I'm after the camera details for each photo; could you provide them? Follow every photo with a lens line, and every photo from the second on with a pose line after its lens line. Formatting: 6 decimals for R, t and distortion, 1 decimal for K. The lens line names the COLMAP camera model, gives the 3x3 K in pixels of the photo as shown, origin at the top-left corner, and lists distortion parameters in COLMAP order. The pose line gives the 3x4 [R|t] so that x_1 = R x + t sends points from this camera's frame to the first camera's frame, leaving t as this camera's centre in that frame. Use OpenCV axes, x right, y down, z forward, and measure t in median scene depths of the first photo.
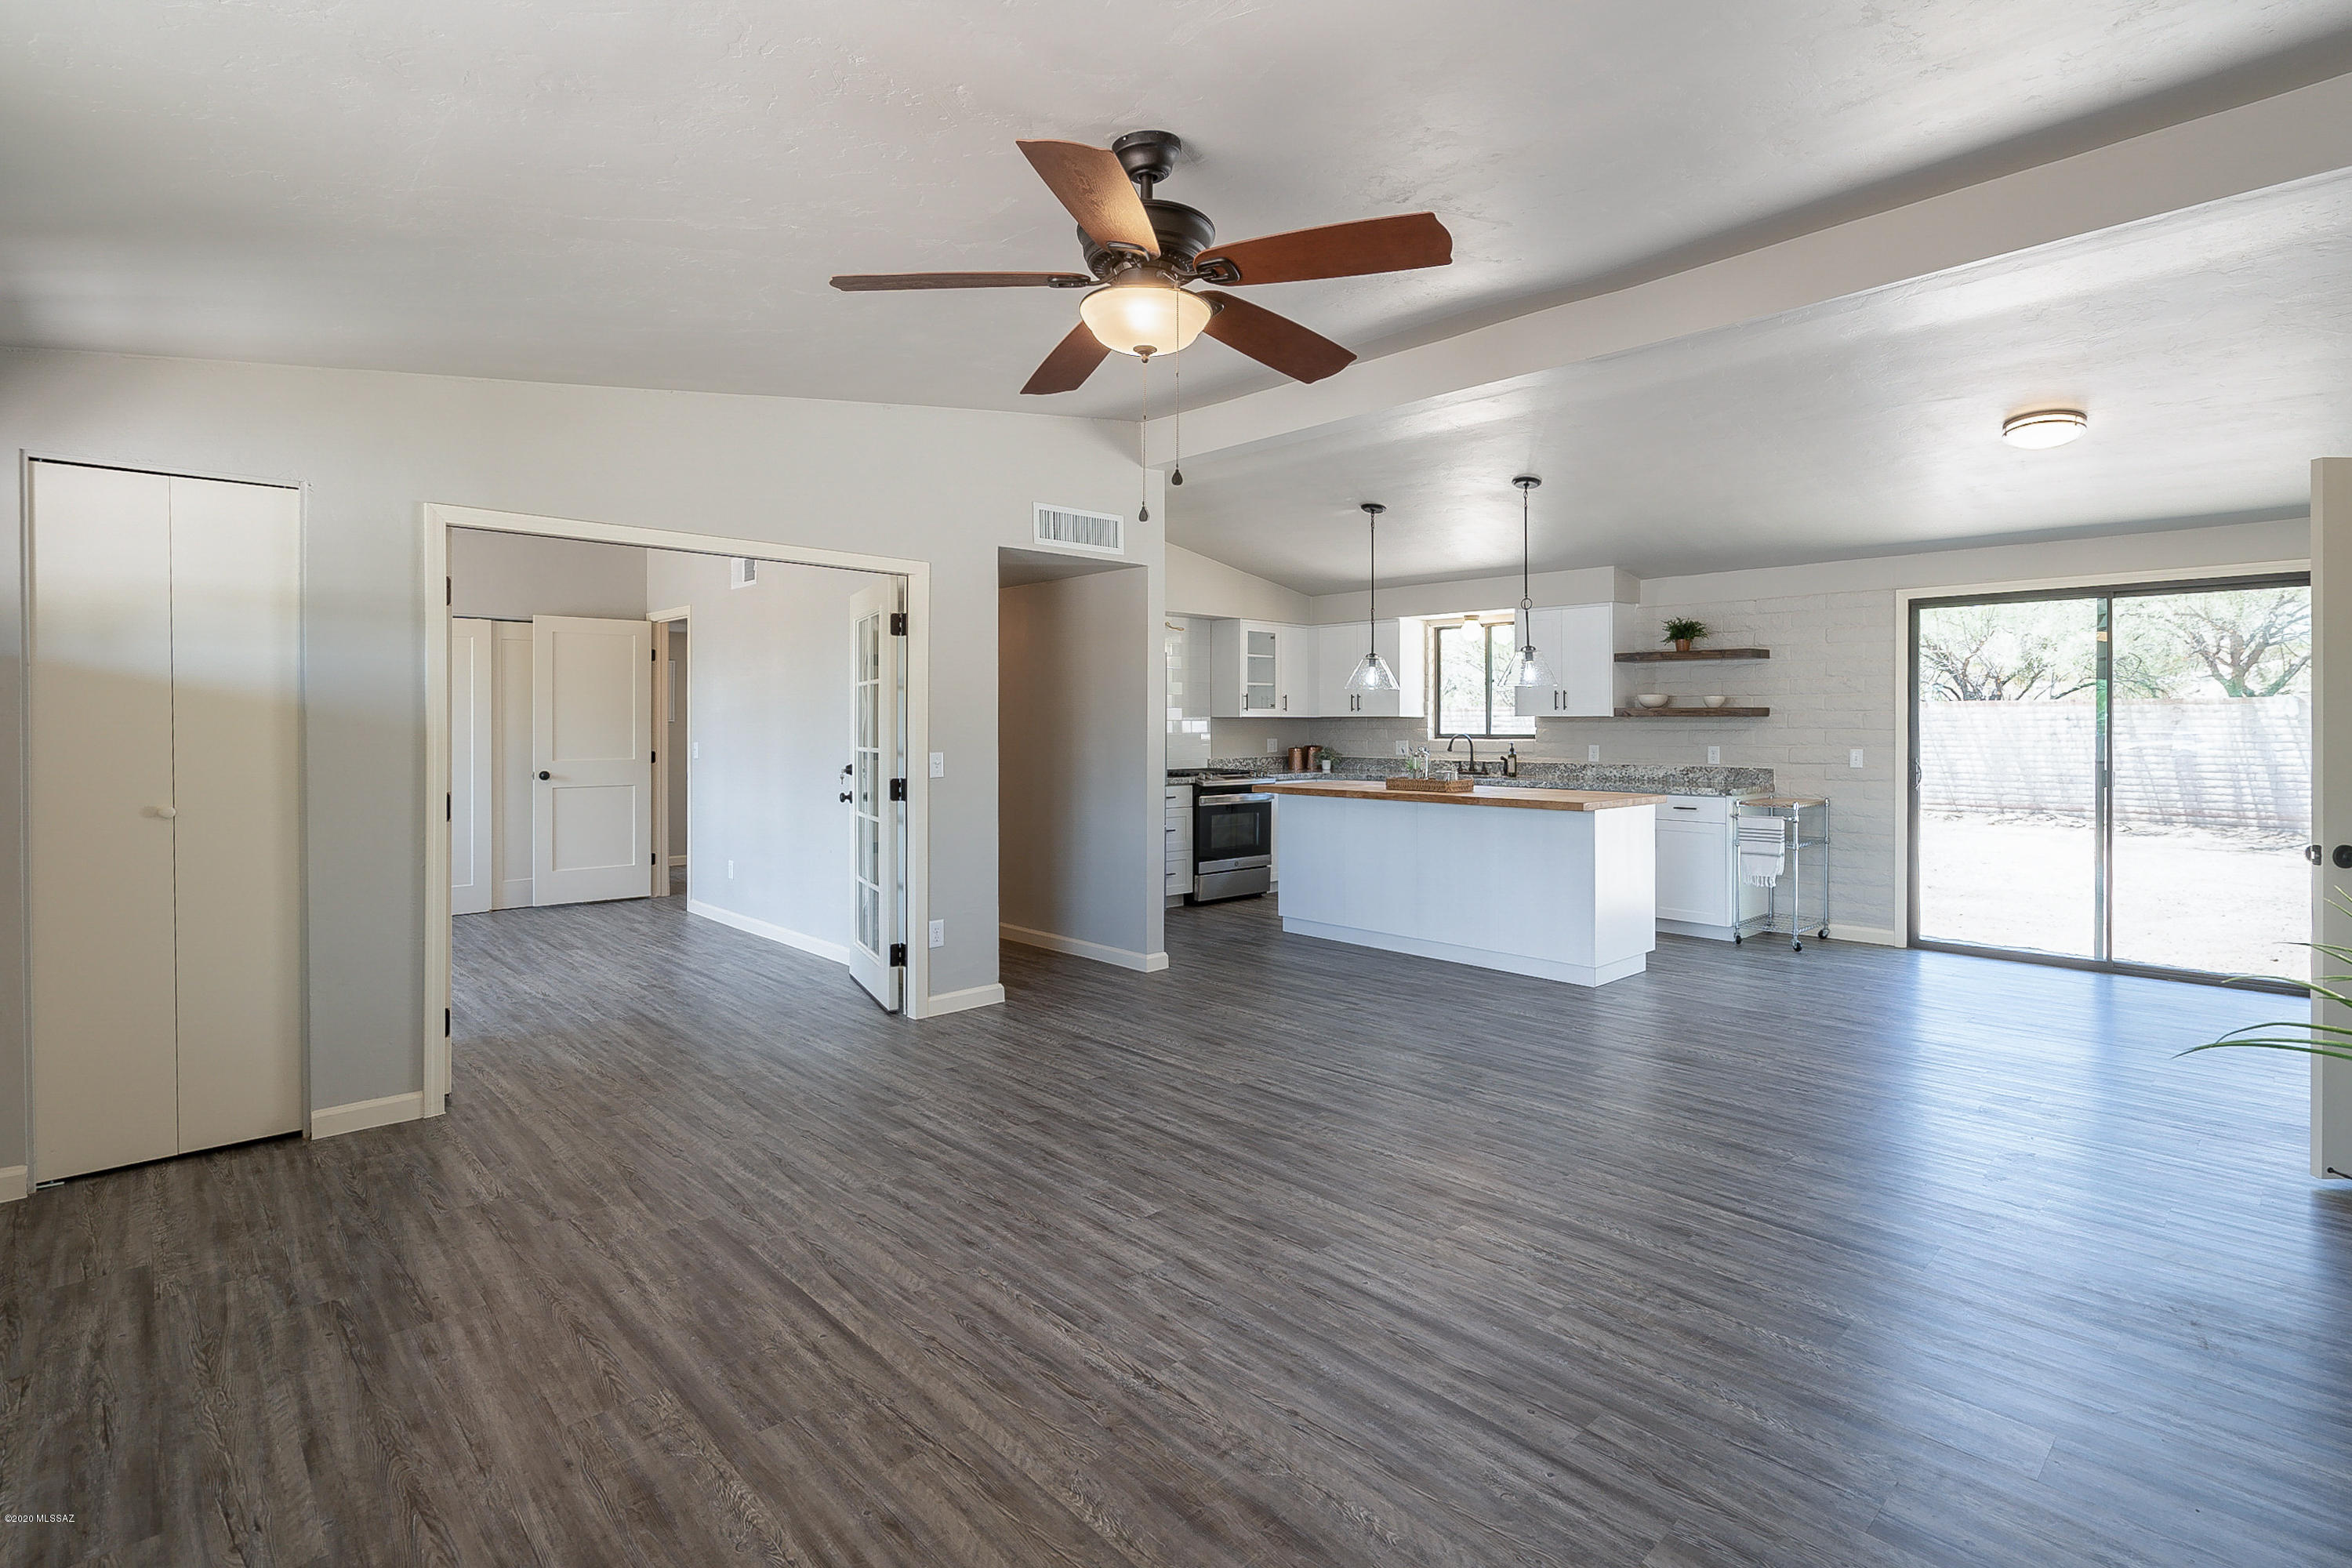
lens RADIAL K [[1132.0, 0, 1170.2], [0, 1132.0, 725.3], [0, 0, 1]] dist [-0.014855, 0.006943]
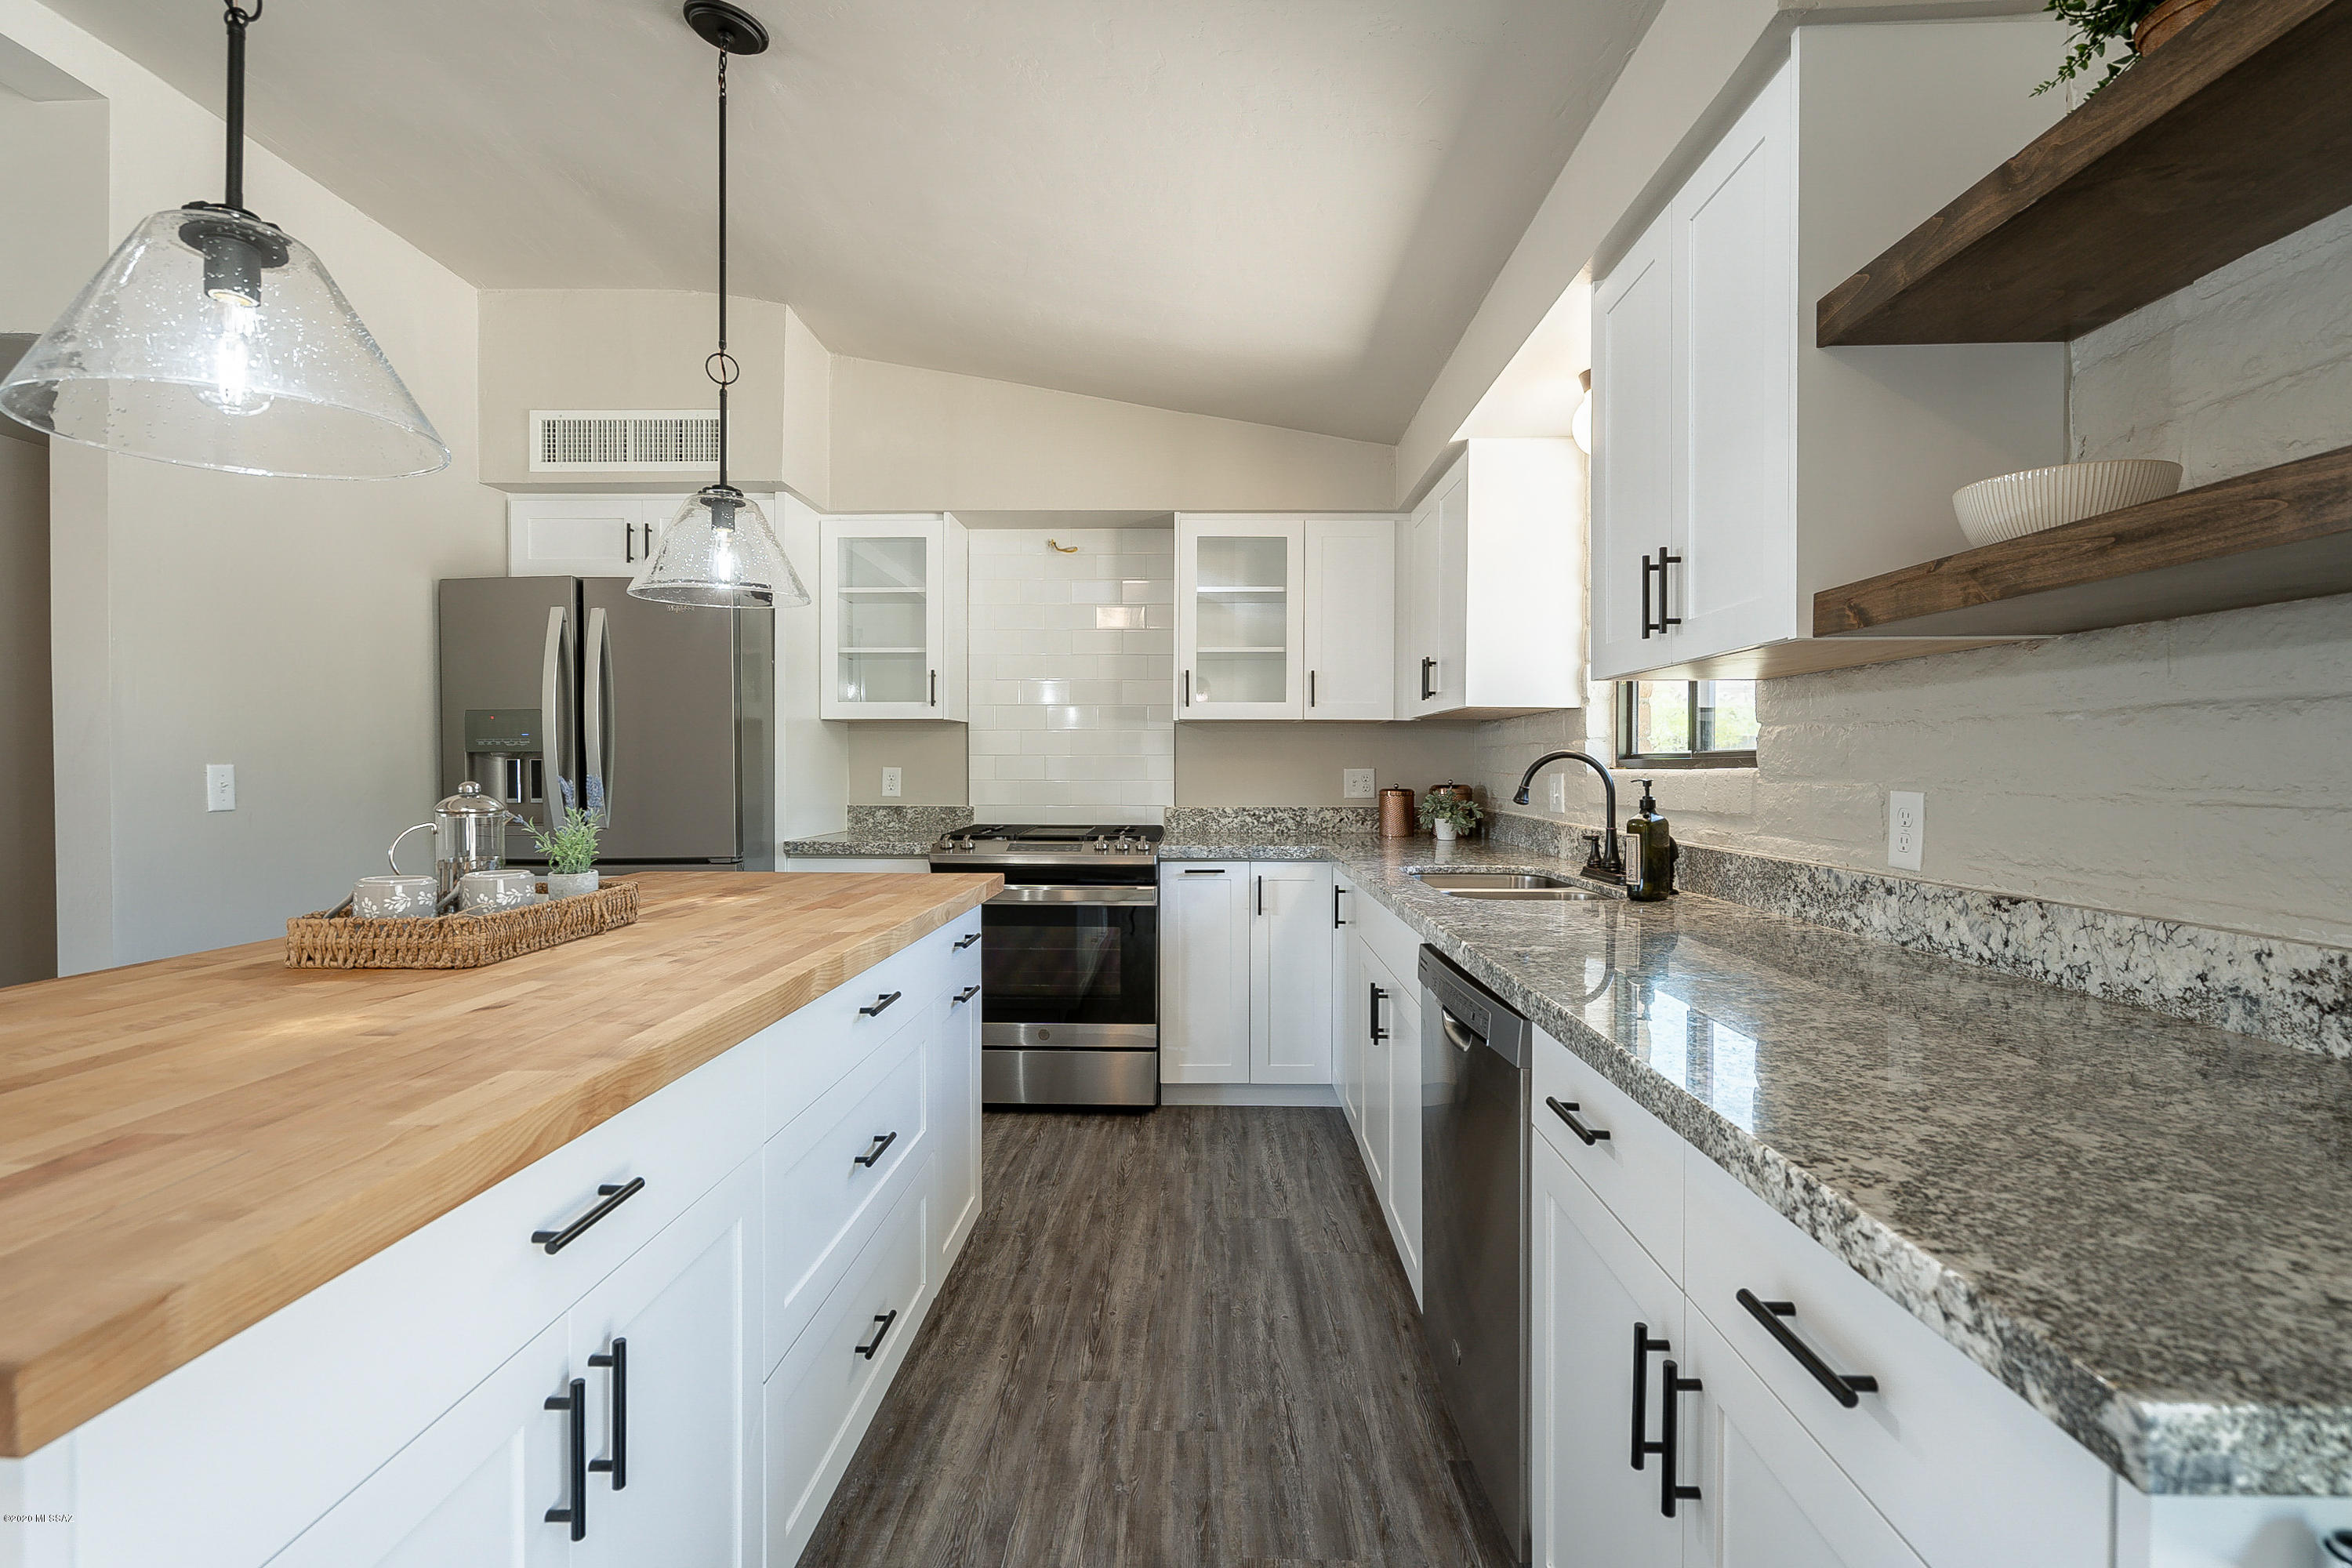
lens RADIAL K [[1084.5, 0, 1183.0], [0, 1084.5, 774.2], [0, 0, 1]] dist [-0.006290, 0.002666]
pose [[0.714858, 0.006917, -0.699235, 0.544797], [-0.003308, 0.999973, 0.006510, 0.017485], [0.699262, -0.002340, 0.714862, 0.977848]]
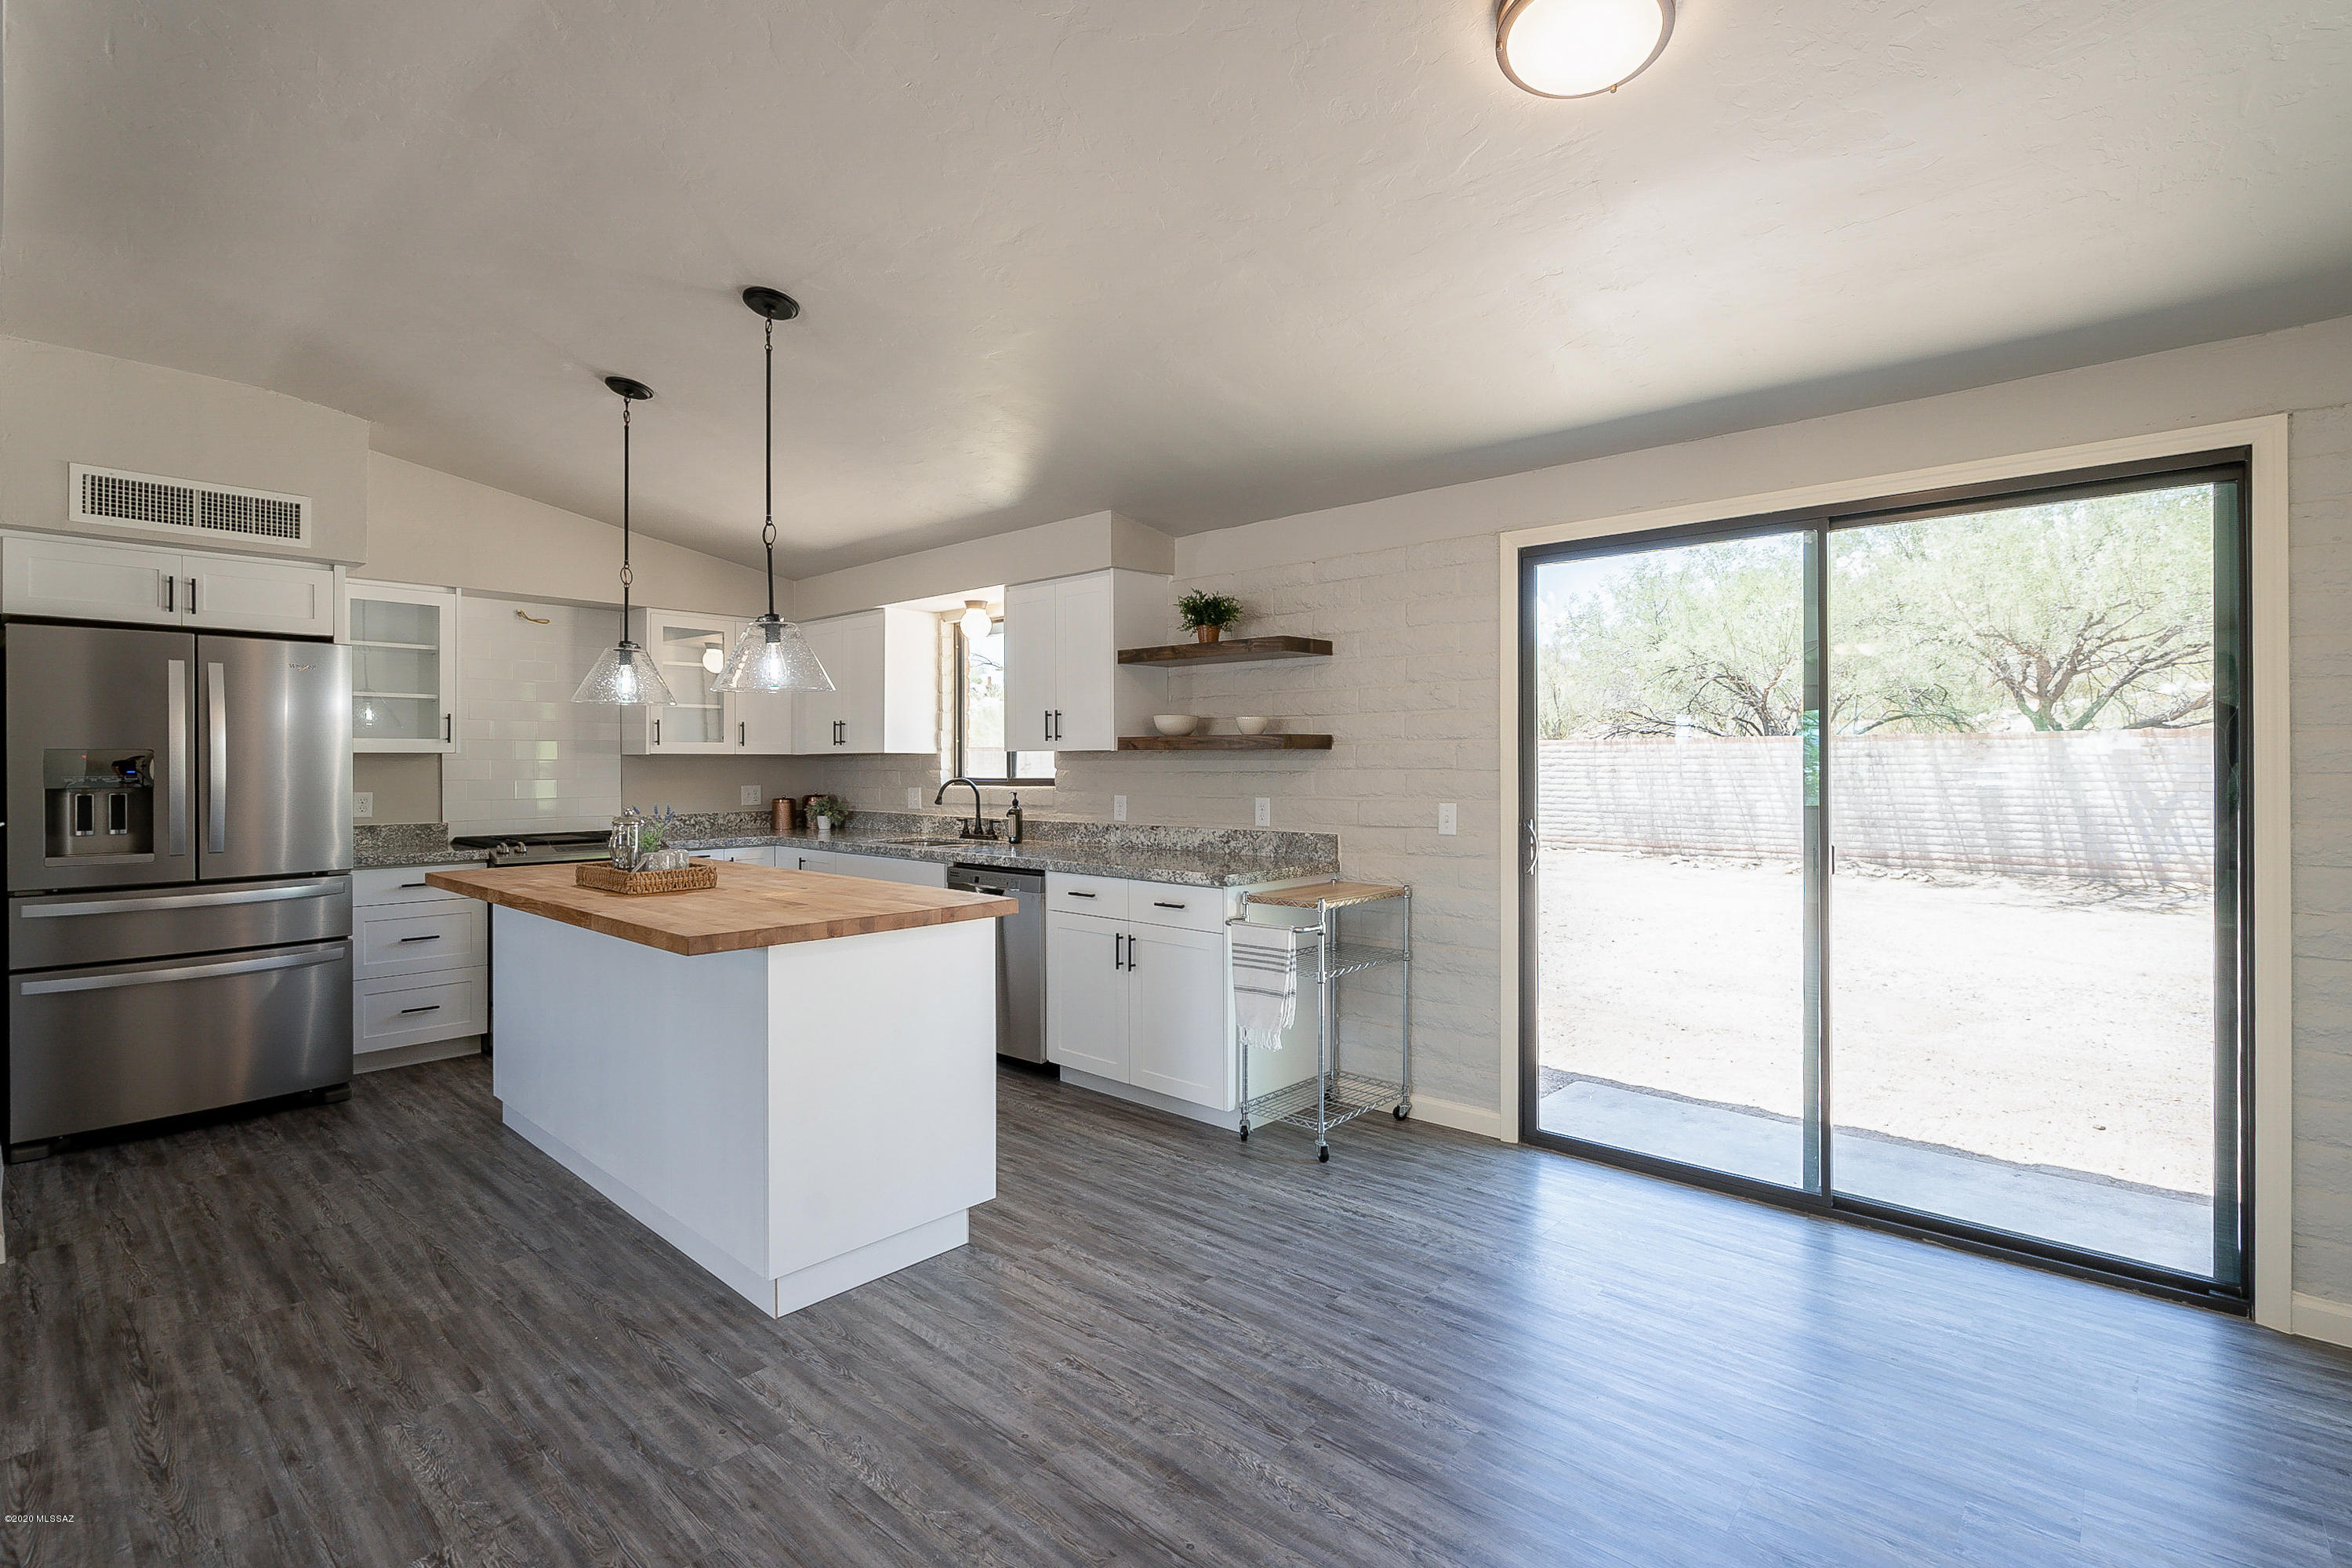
lens RADIAL K [[1084.5, 0, 1184.5], [0, 1084.5, 752.6], [0, 0, 1]] dist [-0.006290, 0.002666]
pose [[0.996214, -0.003235, 0.086873, 0.462913], [0.004363, 0.999909, -0.012796, 0.001611], [-0.086824, 0.013127, 0.996137, 0.484753]]
